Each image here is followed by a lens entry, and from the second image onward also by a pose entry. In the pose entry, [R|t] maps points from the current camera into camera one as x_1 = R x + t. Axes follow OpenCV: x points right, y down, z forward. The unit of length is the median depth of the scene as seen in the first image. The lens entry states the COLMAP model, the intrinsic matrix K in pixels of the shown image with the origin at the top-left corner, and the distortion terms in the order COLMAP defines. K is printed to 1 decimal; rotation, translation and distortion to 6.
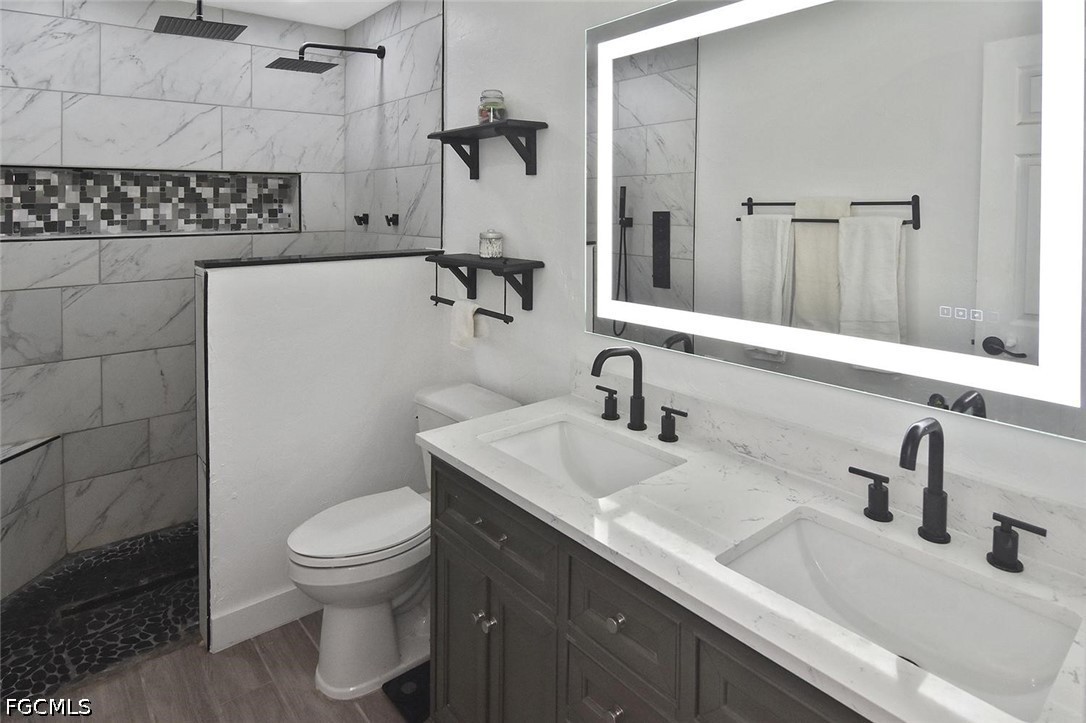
lens RADIAL K [[600.5, 0, 539.9], [0, 600.5, 346.4], [0, 0, 1]] dist [-0.005116, -0.009675]
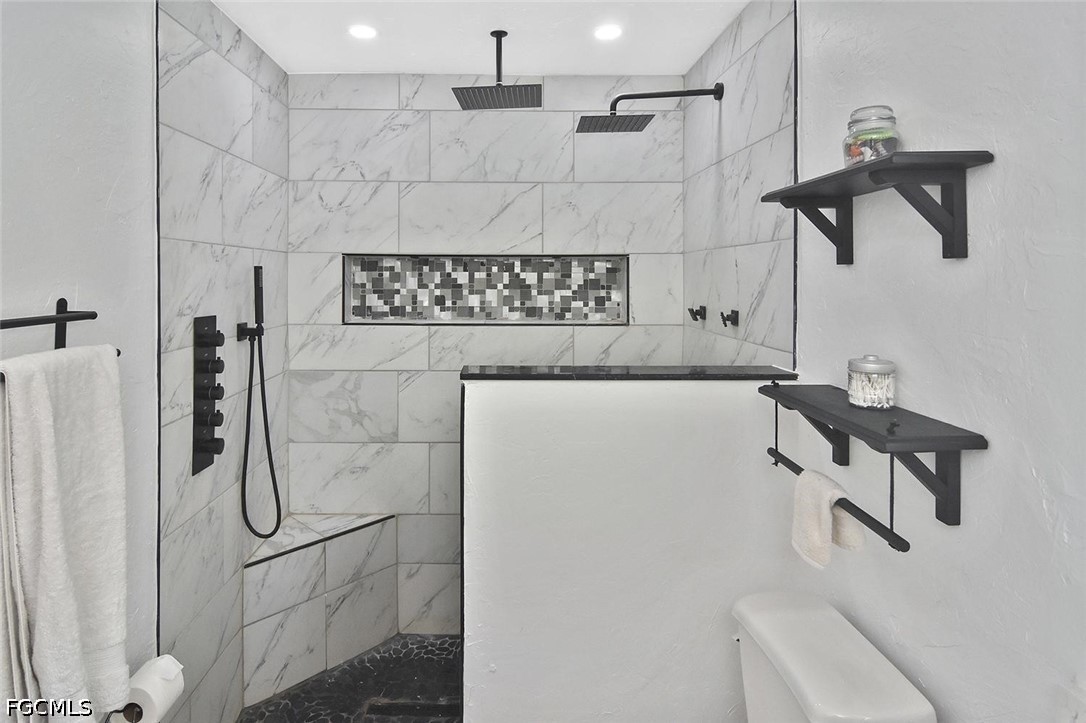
lens RADIAL K [[633.0, 0, 540.5], [0, 633.0, 283.9], [0, 0, 1]] dist [-0.003654, -0.001051]
pose [[0.800693, 0.005623, -0.599049, 0.016092], [-0.134962, 0.975943, -0.171230, -0.093947], [0.583675, 0.217952, 0.782190, 0.289572]]
